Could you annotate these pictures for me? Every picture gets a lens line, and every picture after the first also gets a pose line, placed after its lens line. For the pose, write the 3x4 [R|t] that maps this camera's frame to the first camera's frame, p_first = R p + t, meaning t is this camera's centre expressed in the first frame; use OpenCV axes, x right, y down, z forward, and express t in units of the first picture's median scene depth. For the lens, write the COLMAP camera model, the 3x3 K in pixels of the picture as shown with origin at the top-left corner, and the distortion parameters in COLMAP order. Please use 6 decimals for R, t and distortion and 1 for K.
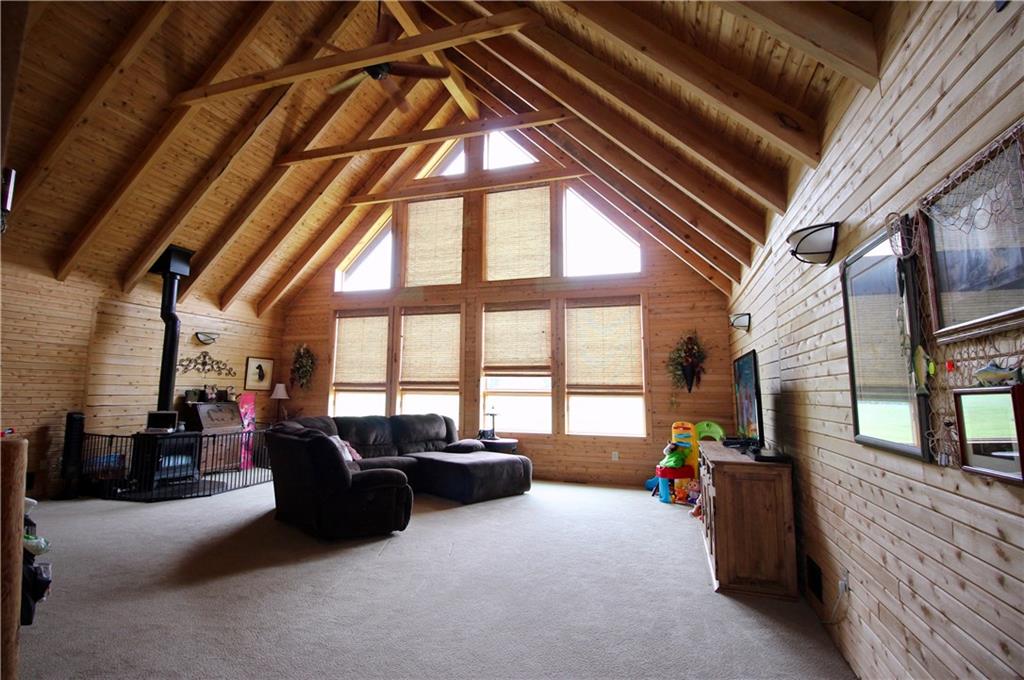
lens RADIAL K [[507.5, 0, 488.5], [0, 507.5, 322.0], [0, 0, 1]] dist [-0.016345, -0.005254]
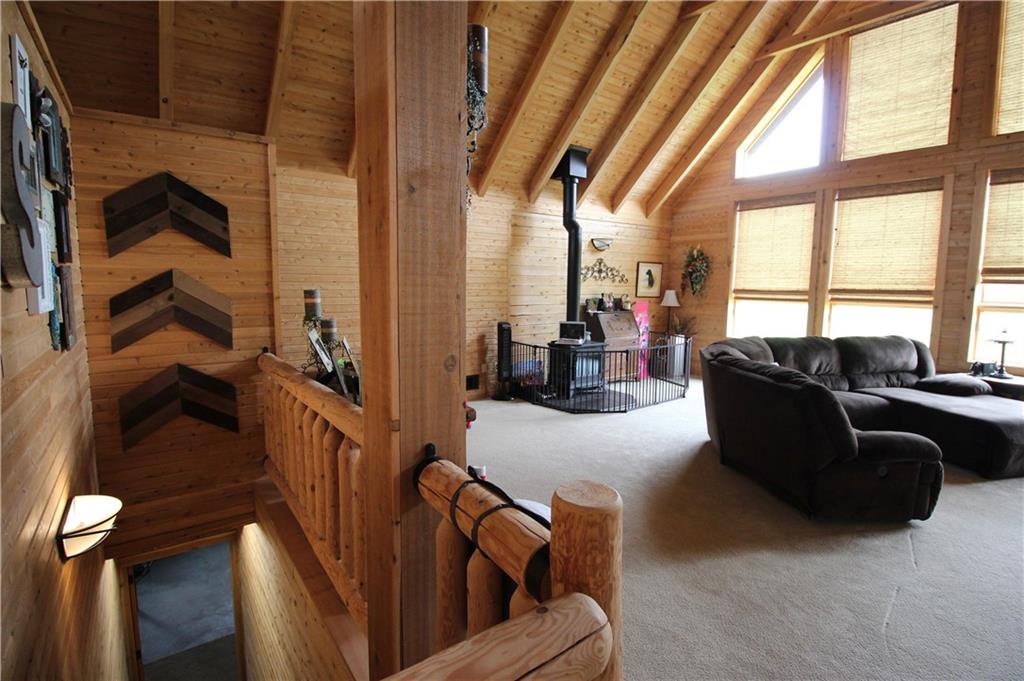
lens RADIAL K [[507.5, 0, 515.2], [0, 507.5, 343.1], [0, 0, 1]] dist [-0.016345, -0.005254]
pose [[0.822542, 0.062131, -0.565301, -0.151335], [0.077491, 0.972499, 0.219638, -0.010371], [0.563401, -0.224468, 0.795106, 0.112630]]
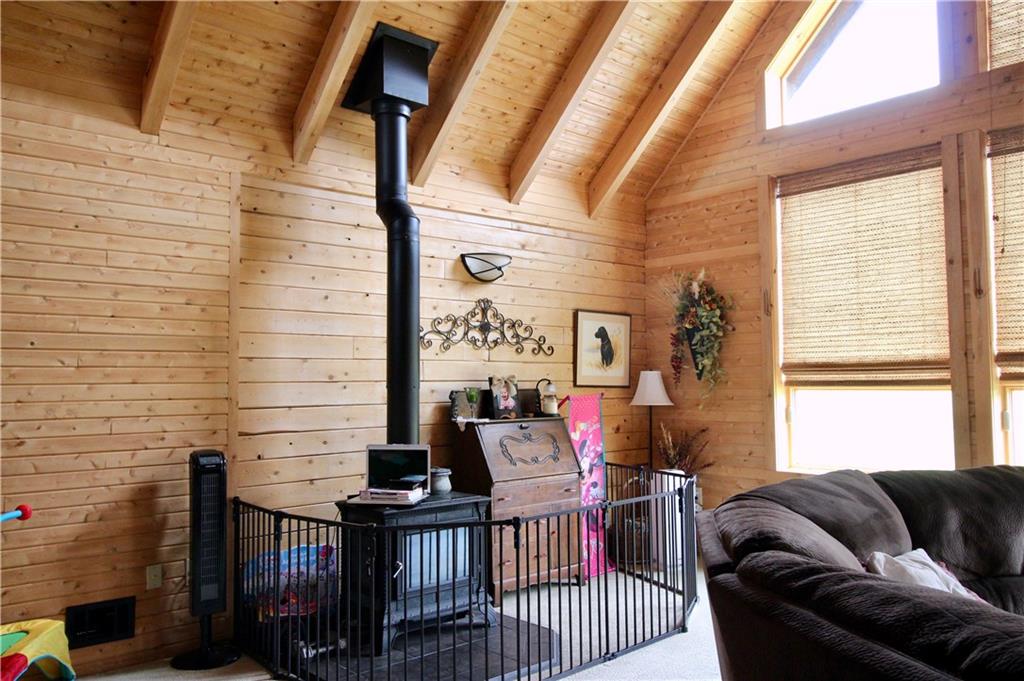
lens RADIAL K [[872.2, 0, 518.0], [0, 872.2, 325.3], [0, 0, 1]] dist [0.002815, -0.002302]
pose [[0.879513, -0.051744, -0.473053, -0.209557], [0.083839, 0.995370, 0.046999, 0.052822], [0.468431, -0.080996, 0.879780, 0.401659]]
